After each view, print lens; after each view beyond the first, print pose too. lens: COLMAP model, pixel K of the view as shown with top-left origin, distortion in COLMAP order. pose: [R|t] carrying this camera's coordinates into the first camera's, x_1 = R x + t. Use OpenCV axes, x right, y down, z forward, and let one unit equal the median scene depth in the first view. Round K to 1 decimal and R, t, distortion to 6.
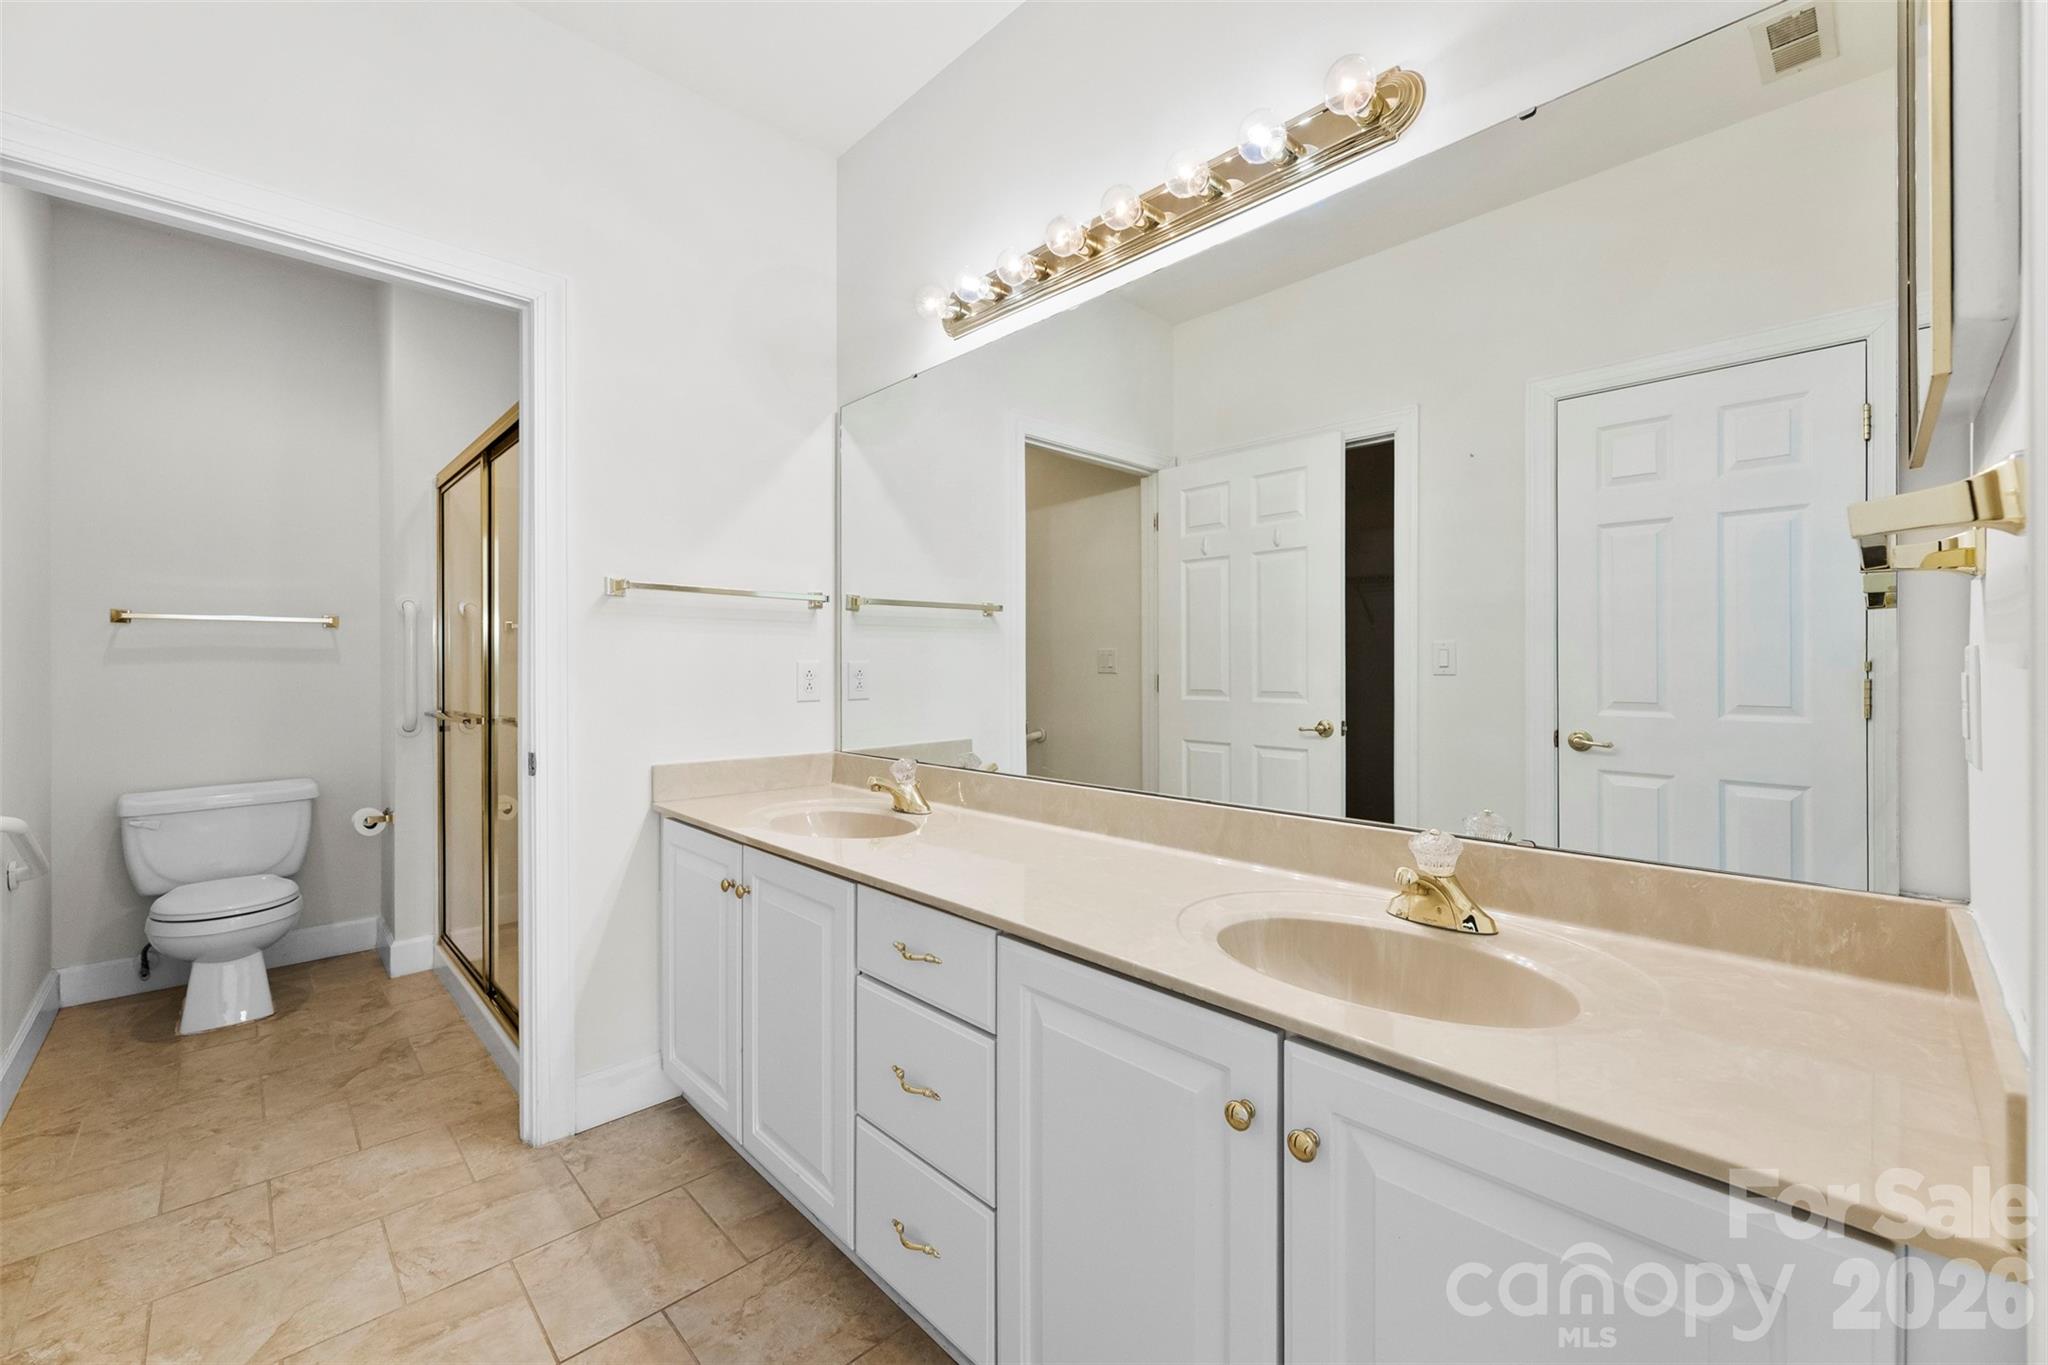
lens RADIAL K [[829.7, 0, 1016.8], [0, 829.7, 672.5], [0, 0, 1]] dist [0.000901, -0.000201]
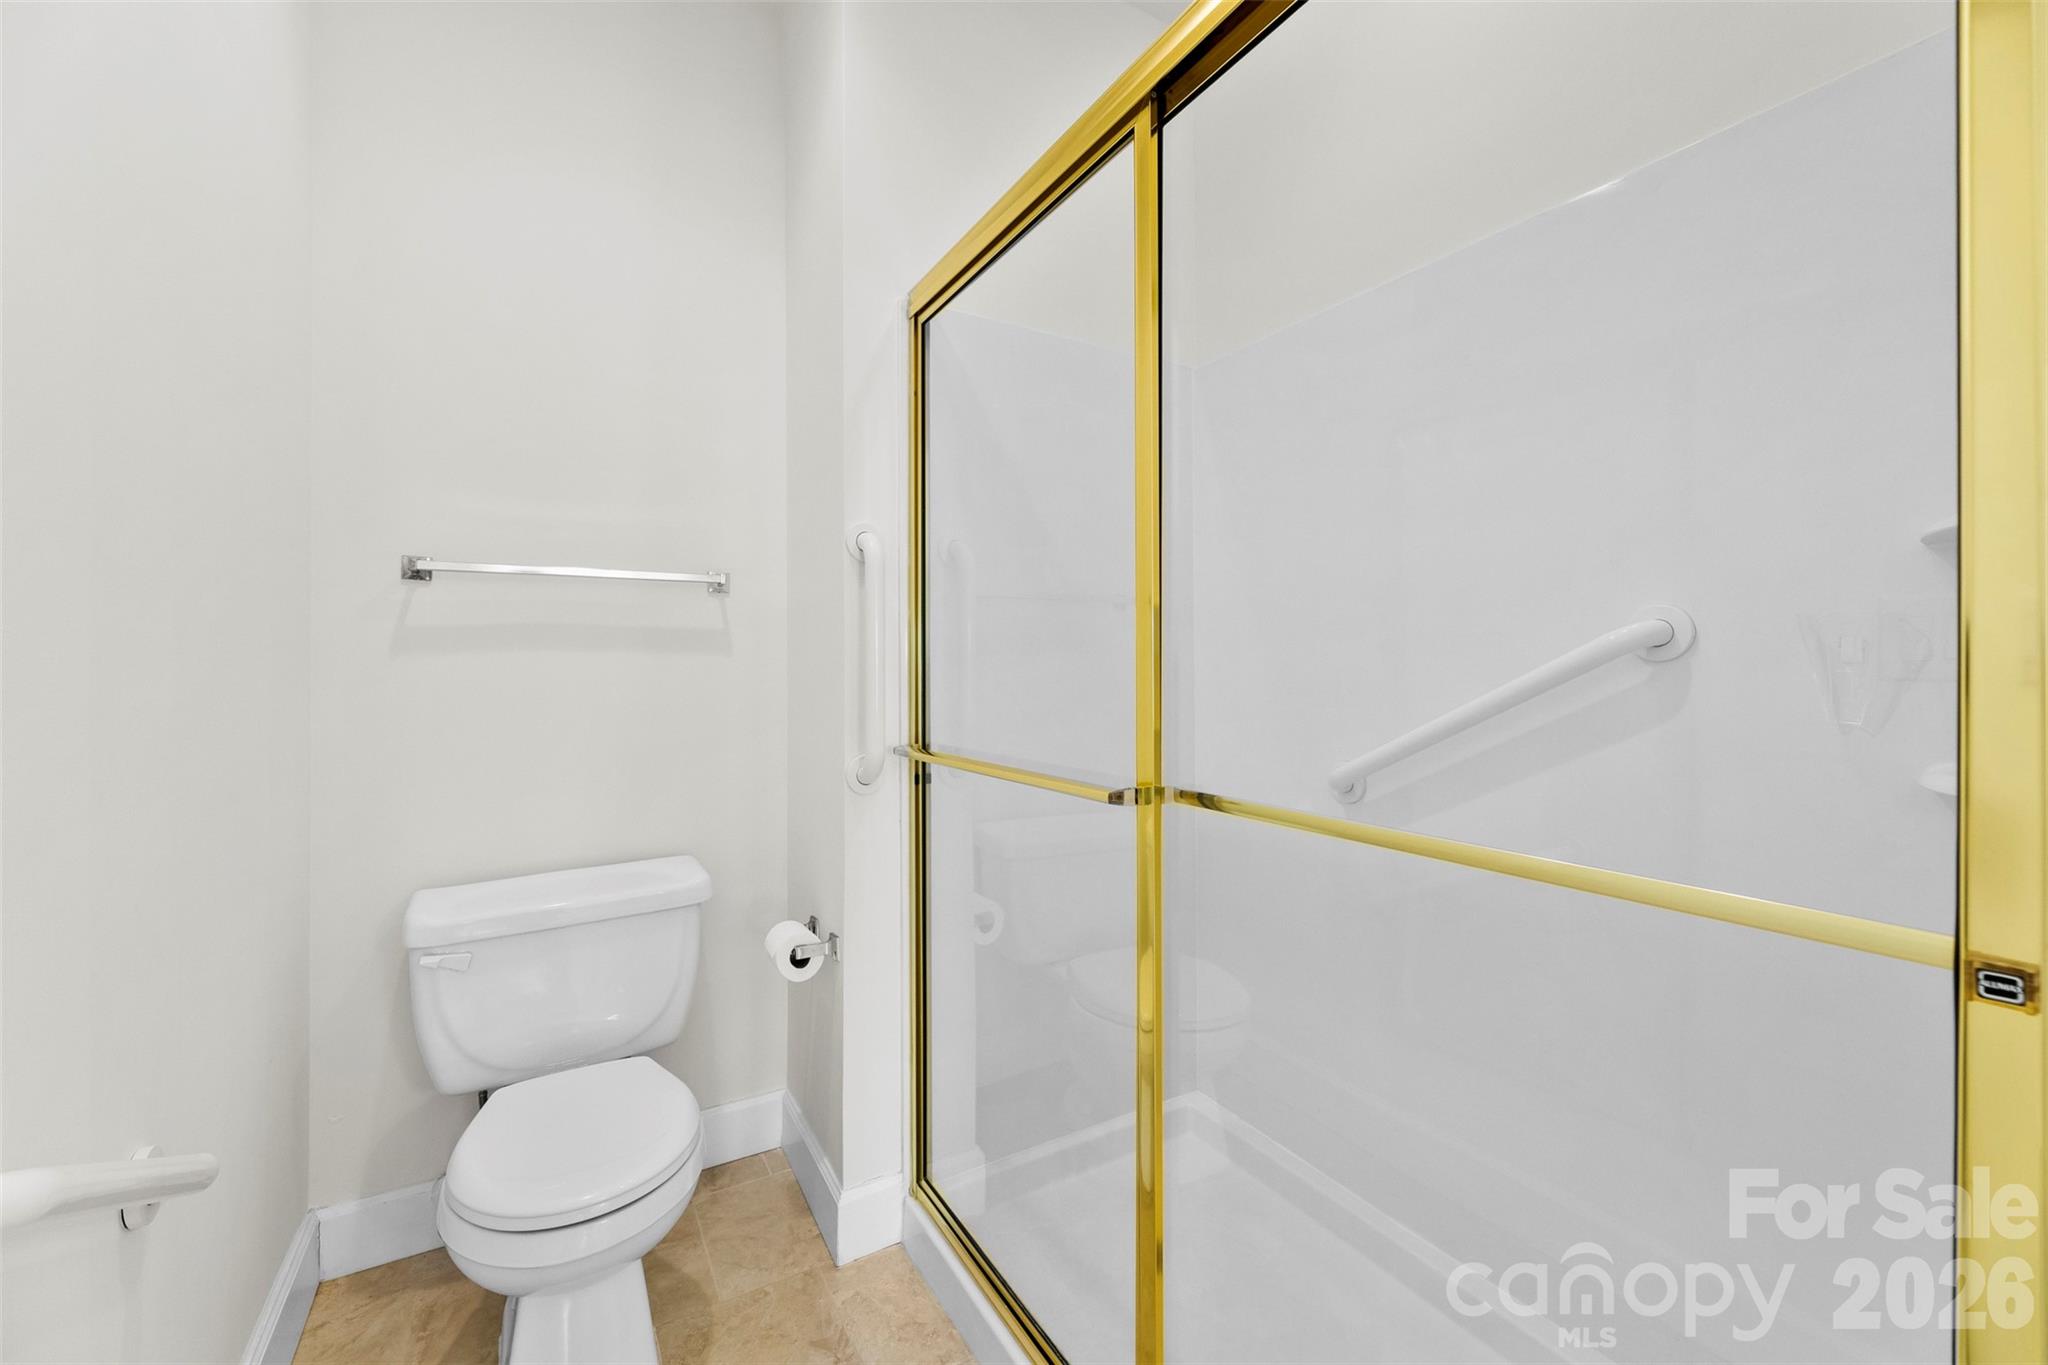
lens RADIAL K [[829.7, 0, 1016.8], [0, 829.7, 672.5], [0, 0, 1]] dist [0.000901, -0.000201]
pose [[0.970075, 0.003687, -0.242776, -0.520707], [-0.003677, 0.999993, 0.000491, 0.000567], [0.242777, 0.000416, 0.970082, 0.525153]]
